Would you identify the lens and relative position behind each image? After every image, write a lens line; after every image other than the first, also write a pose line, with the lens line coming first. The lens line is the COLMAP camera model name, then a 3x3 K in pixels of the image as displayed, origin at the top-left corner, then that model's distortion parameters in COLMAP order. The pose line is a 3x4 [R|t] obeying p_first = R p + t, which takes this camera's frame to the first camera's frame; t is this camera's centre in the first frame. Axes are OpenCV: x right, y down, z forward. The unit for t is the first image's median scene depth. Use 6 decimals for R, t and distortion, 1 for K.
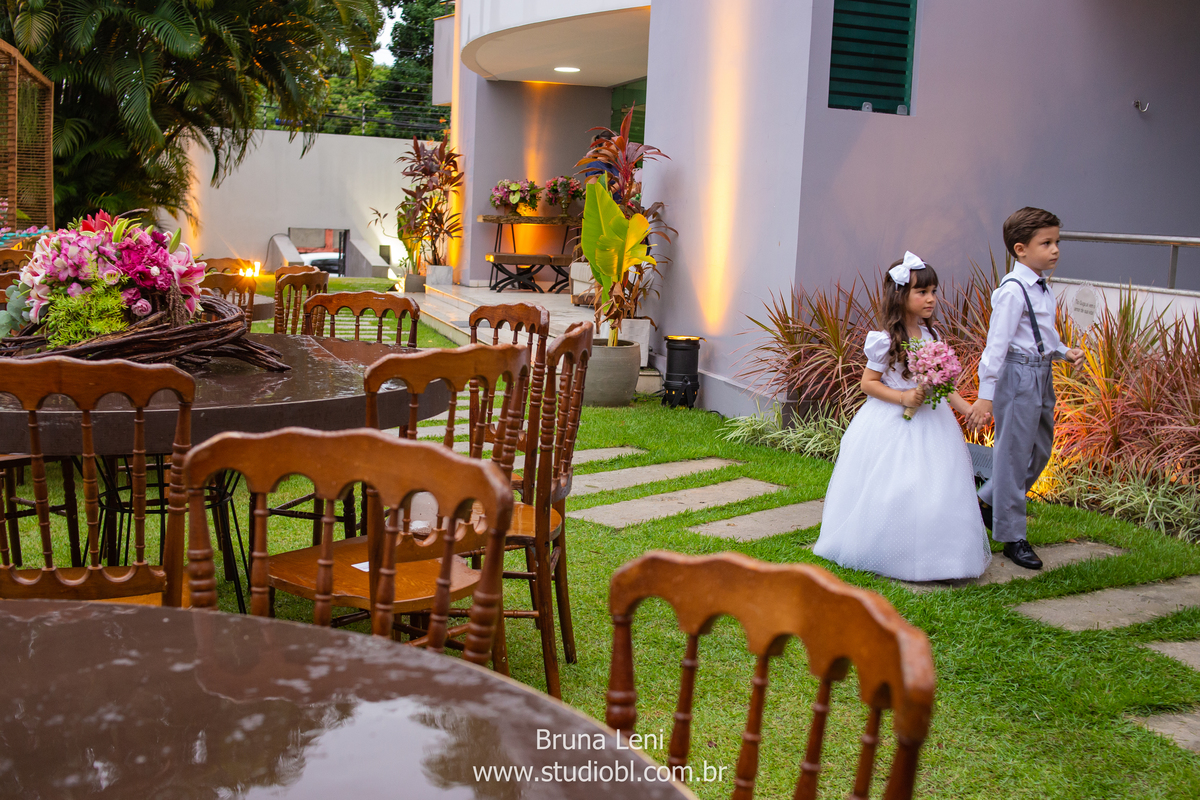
lens RADIAL K [[1173.1, 0, 600.0], [0, 1173.1, 400.0], [0, 0, 1]] dist [-0.132129, 0.041131]
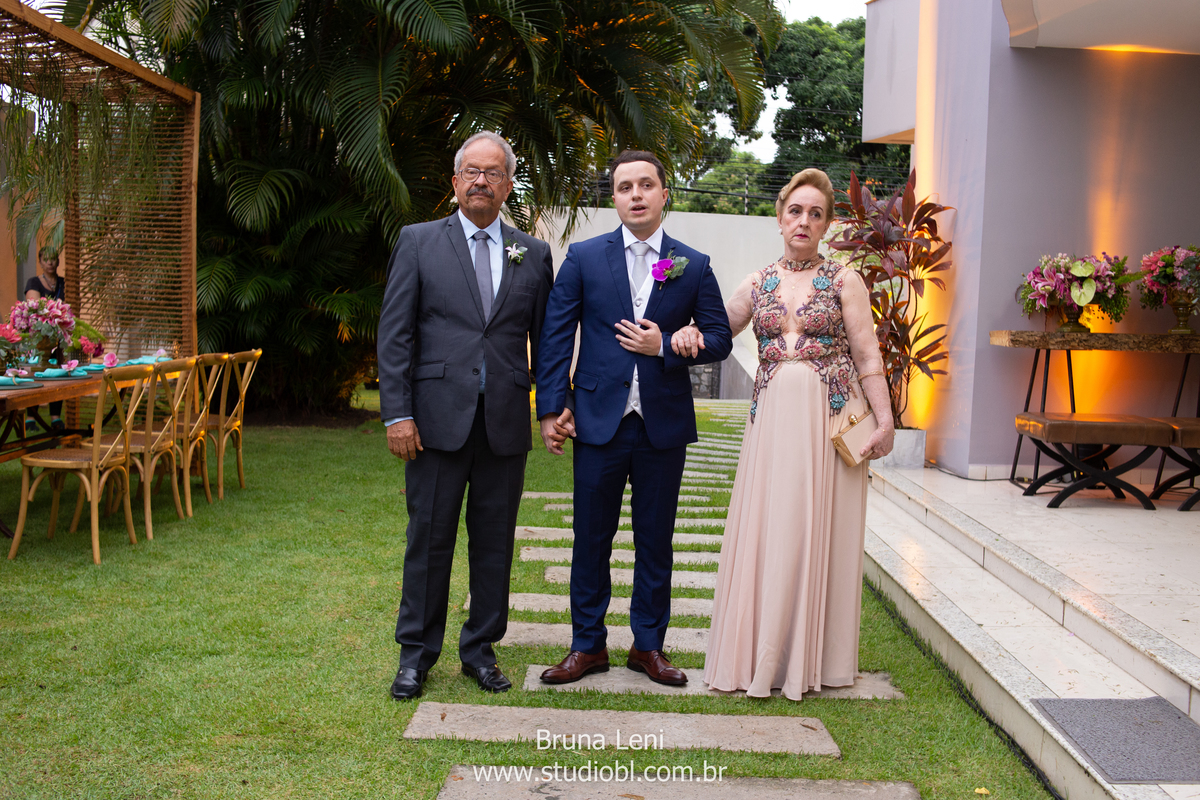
lens RADIAL K [[1173.1, 0, 600.0], [0, 1173.1, 400.0], [0, 0, 1]] dist [-0.132129, 0.041131]
pose [[0.949562, 0.011872, -0.313354, -0.103543], [-0.037129, 0.996510, -0.074756, -0.085670], [0.311373, 0.082620, 0.946689, 0.489751]]
